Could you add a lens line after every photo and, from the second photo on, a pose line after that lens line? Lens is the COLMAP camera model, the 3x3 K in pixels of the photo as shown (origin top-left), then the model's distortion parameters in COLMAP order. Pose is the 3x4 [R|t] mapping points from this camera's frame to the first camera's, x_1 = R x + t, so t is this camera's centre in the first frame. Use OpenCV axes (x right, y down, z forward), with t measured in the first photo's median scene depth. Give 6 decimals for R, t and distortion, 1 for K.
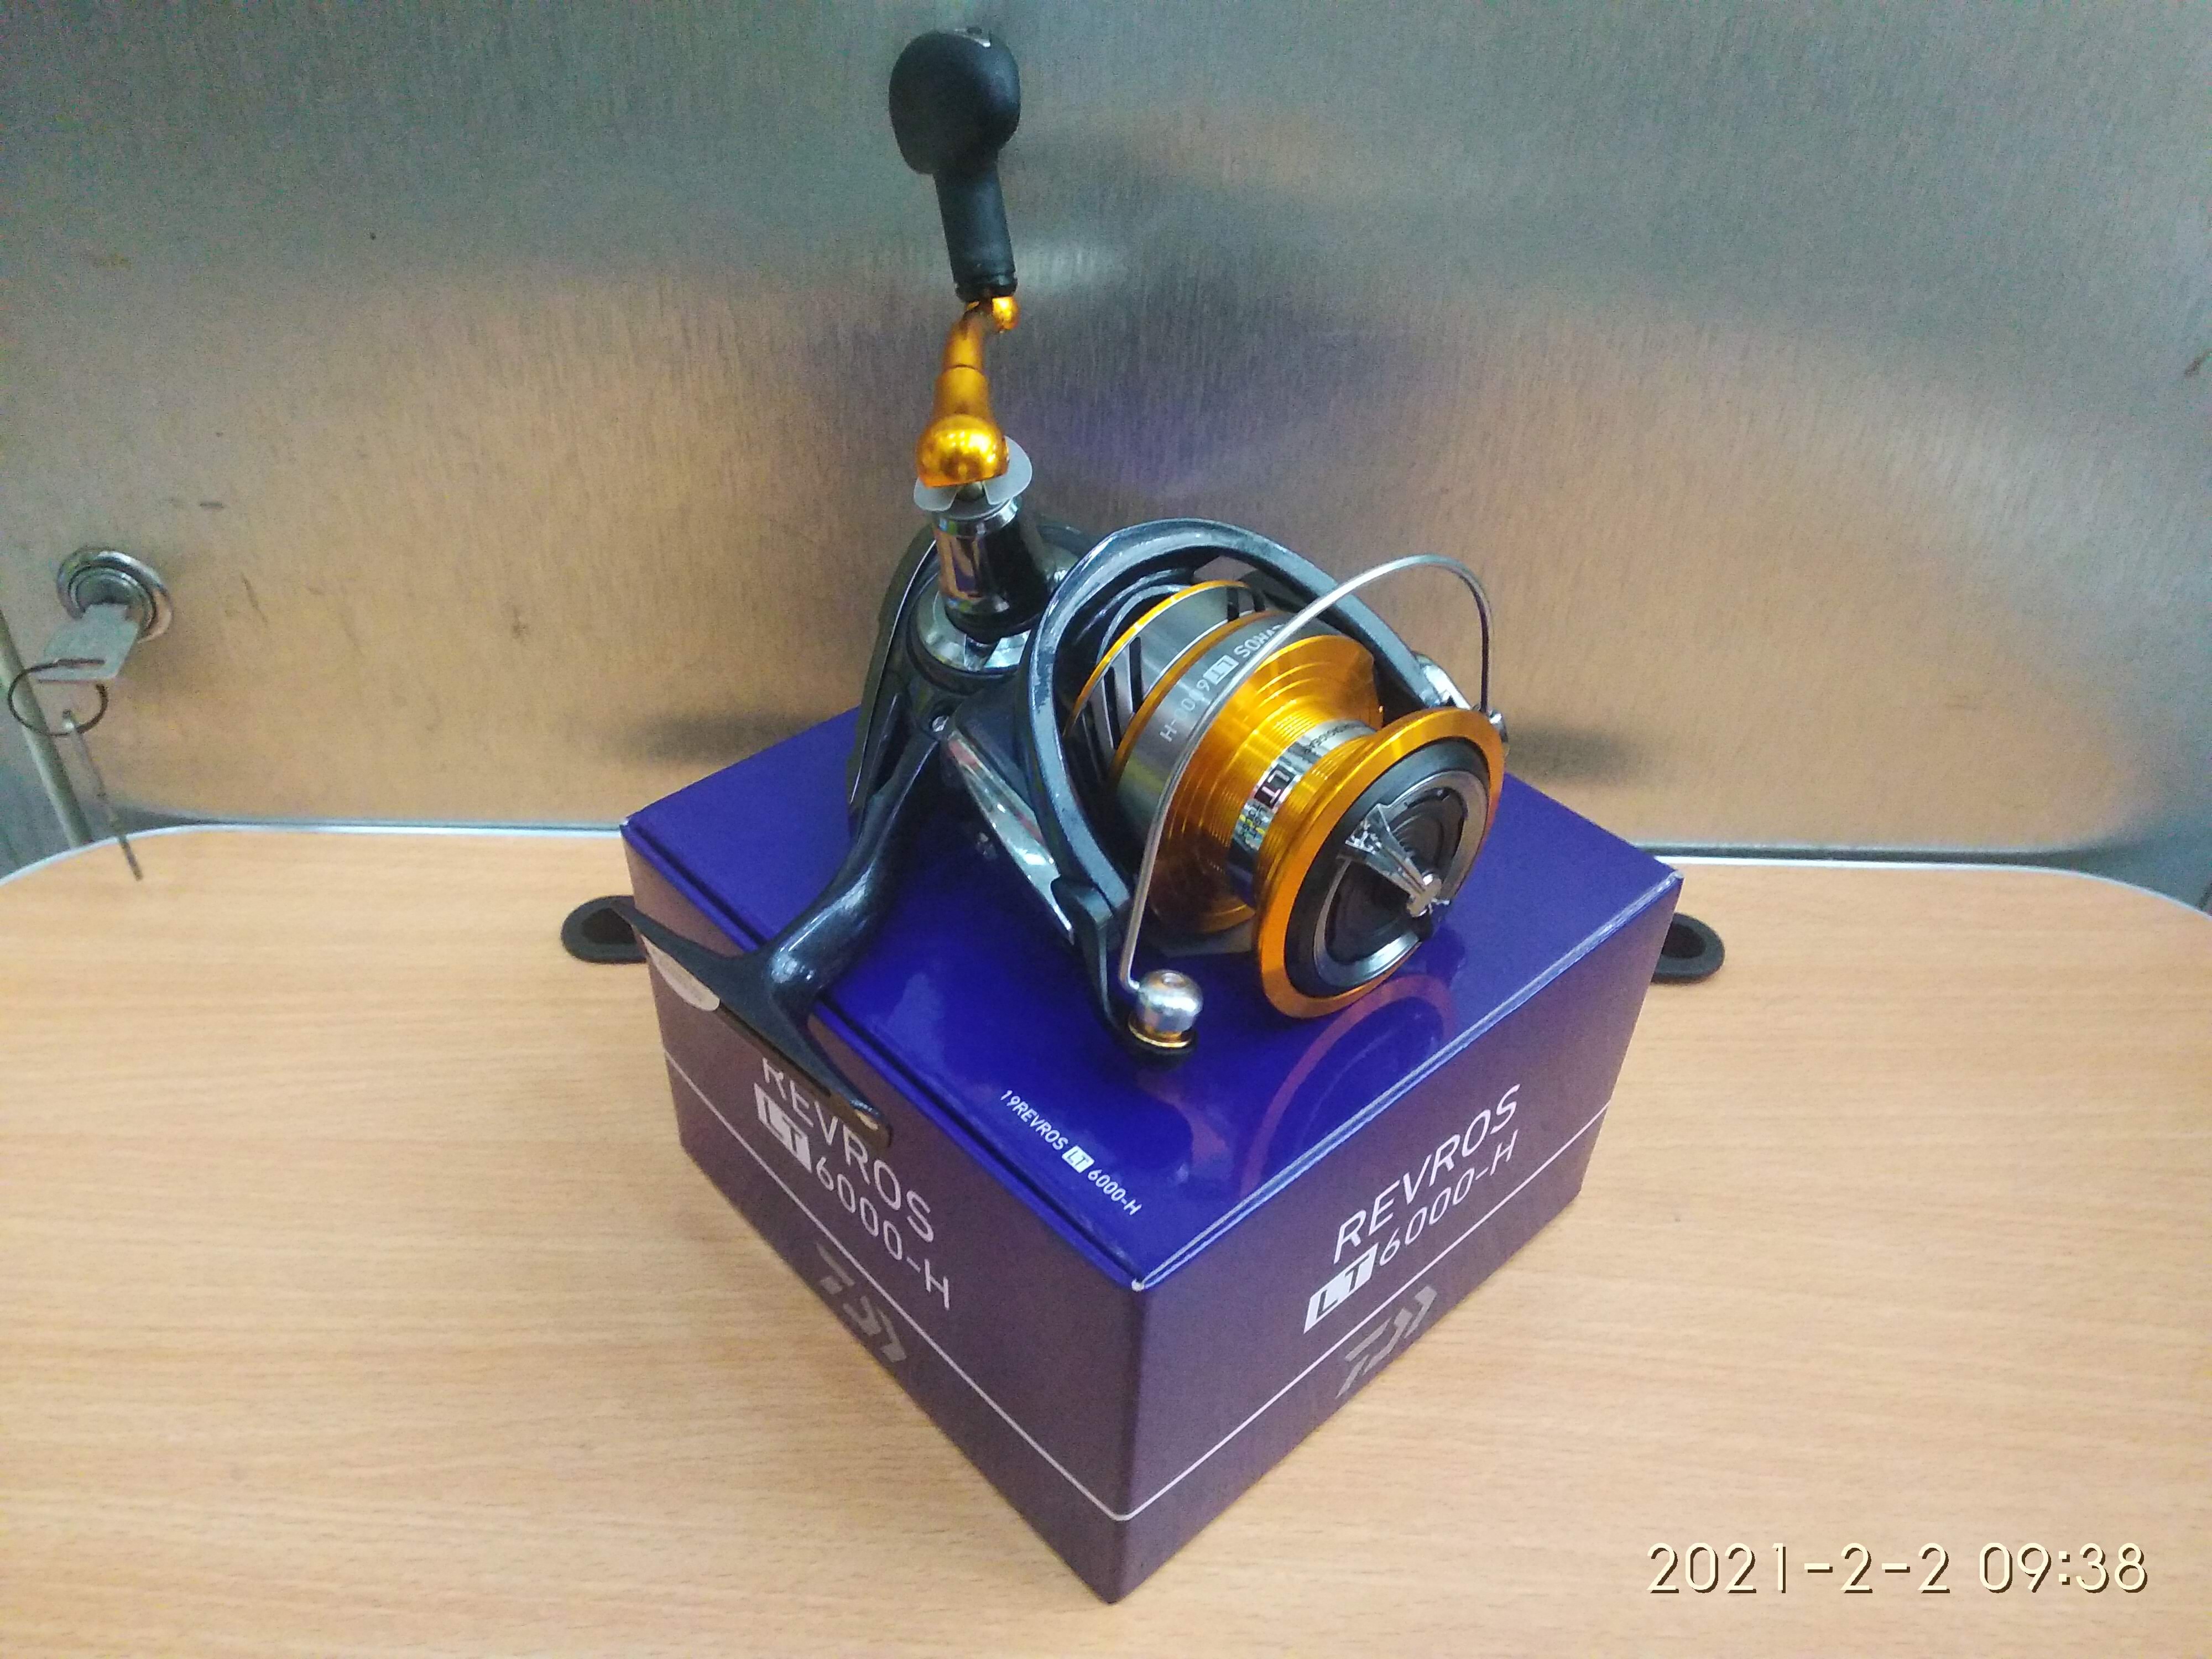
lens RADIAL K [[1737.4, 0, 1106.0], [0, 1737.4, 829.5], [0, 0, 1]] dist [0.031725, -0.060133]
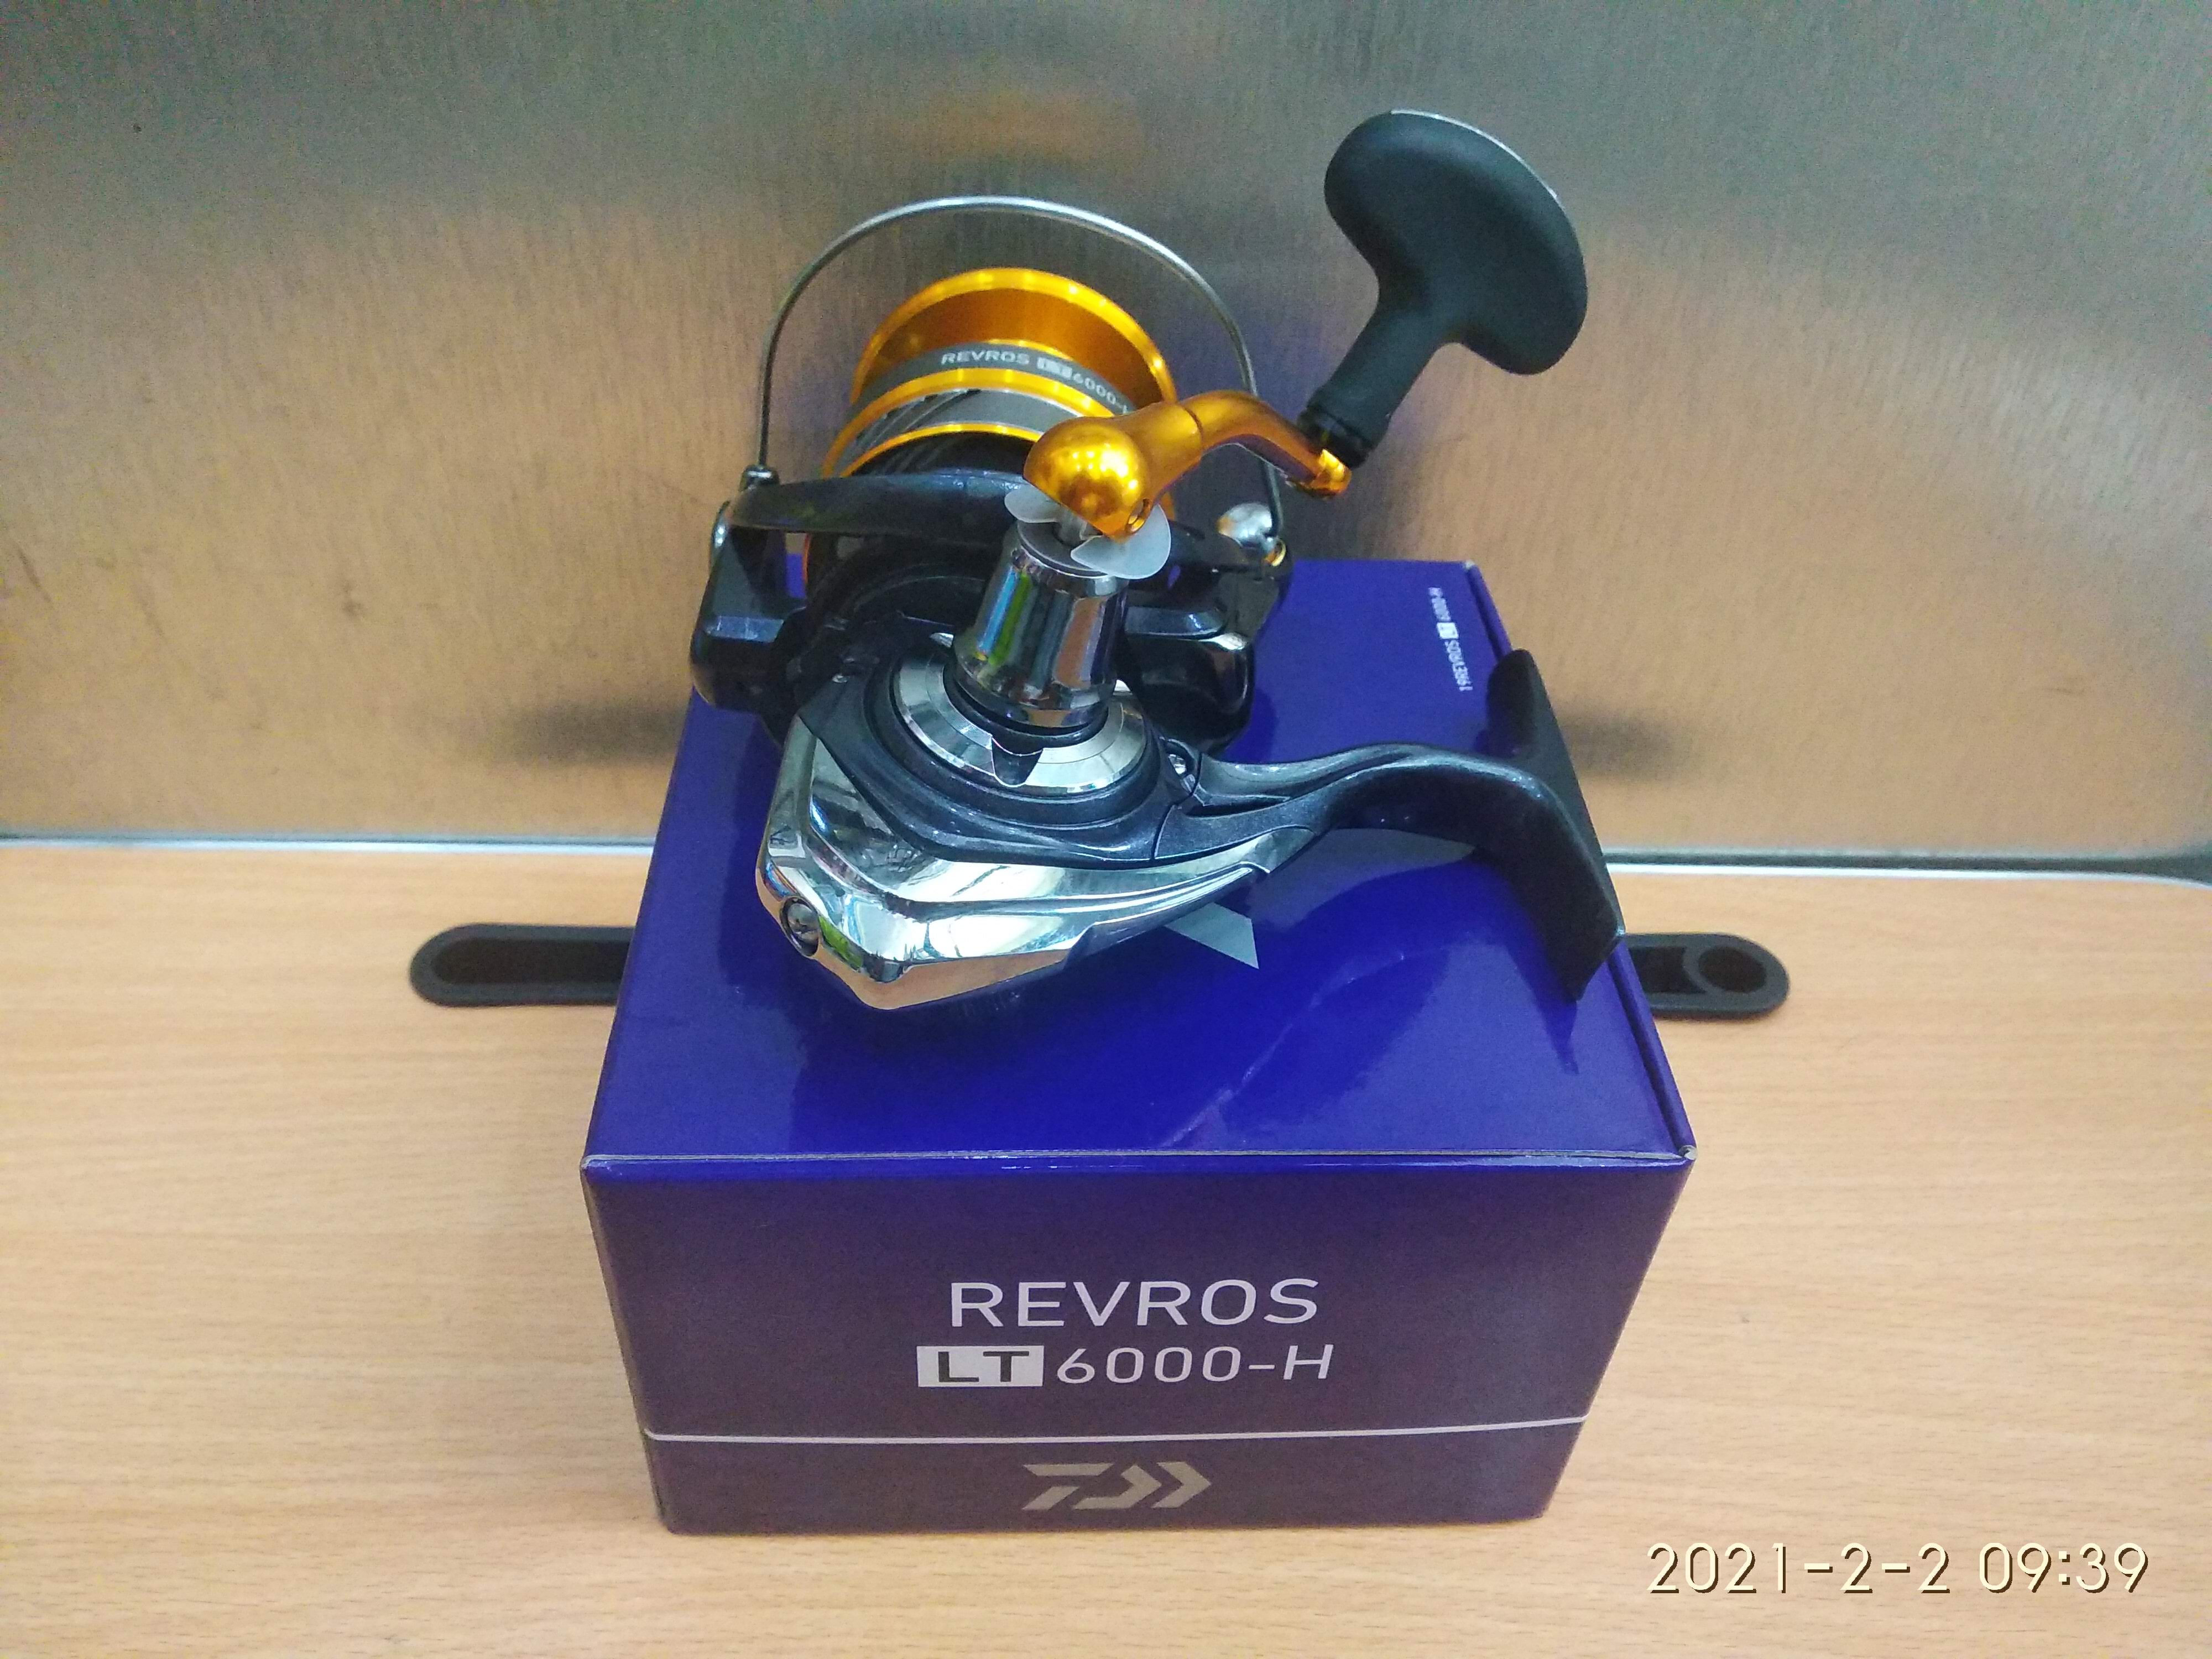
lens RADIAL K [[1744.6, 0, 1106.0], [0, 1744.6, 829.5], [0, 0, 1]] dist [0.027920, -0.061107]
pose [[0.999981, -0.005161, 0.003368, 0.024553], [0.005091, 0.999776, 0.020549, -0.028510], [-0.003473, -0.020532, 0.999783, 0.184769]]
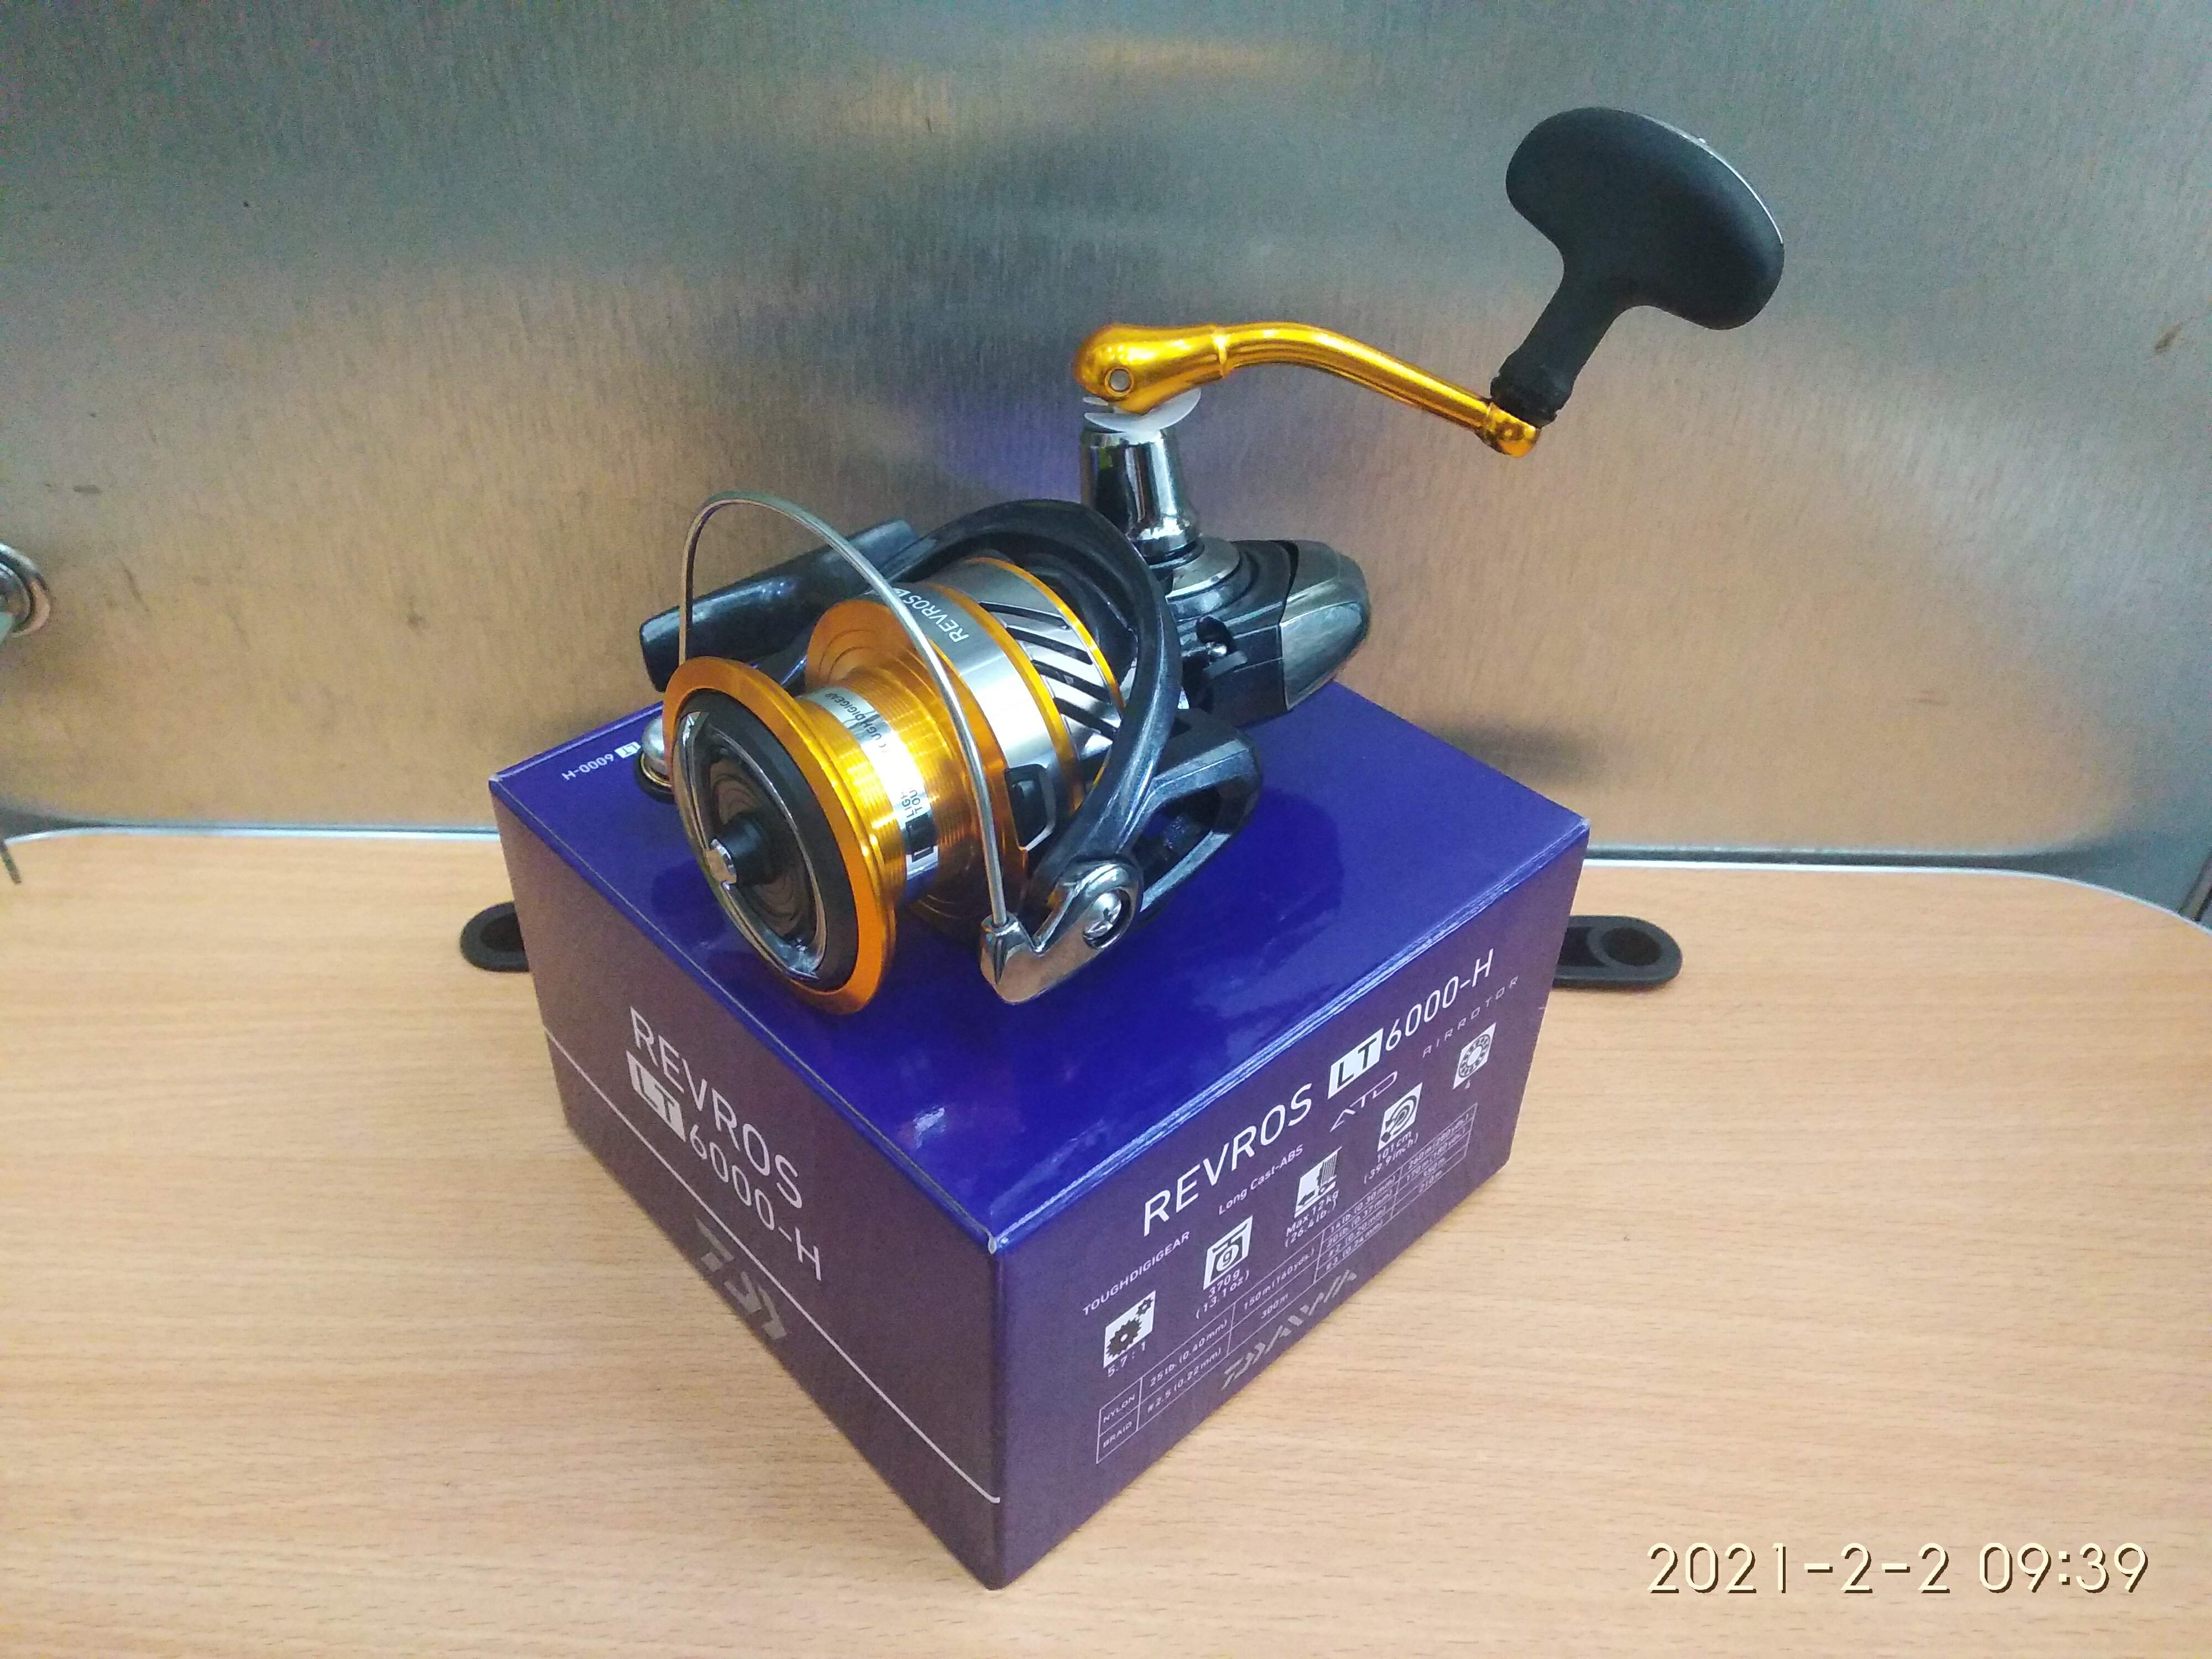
lens RADIAL K [[1737.4, 0, 1106.0], [0, 1737.4, 829.5], [0, 0, 1]] dist [0.031725, -0.060133]
pose [[0.999997, -0.001343, 0.001843, 0.045954], [0.001365, 0.999928, -0.011893, 0.012932], [-0.001827, 0.011895, 0.999928, 0.053759]]
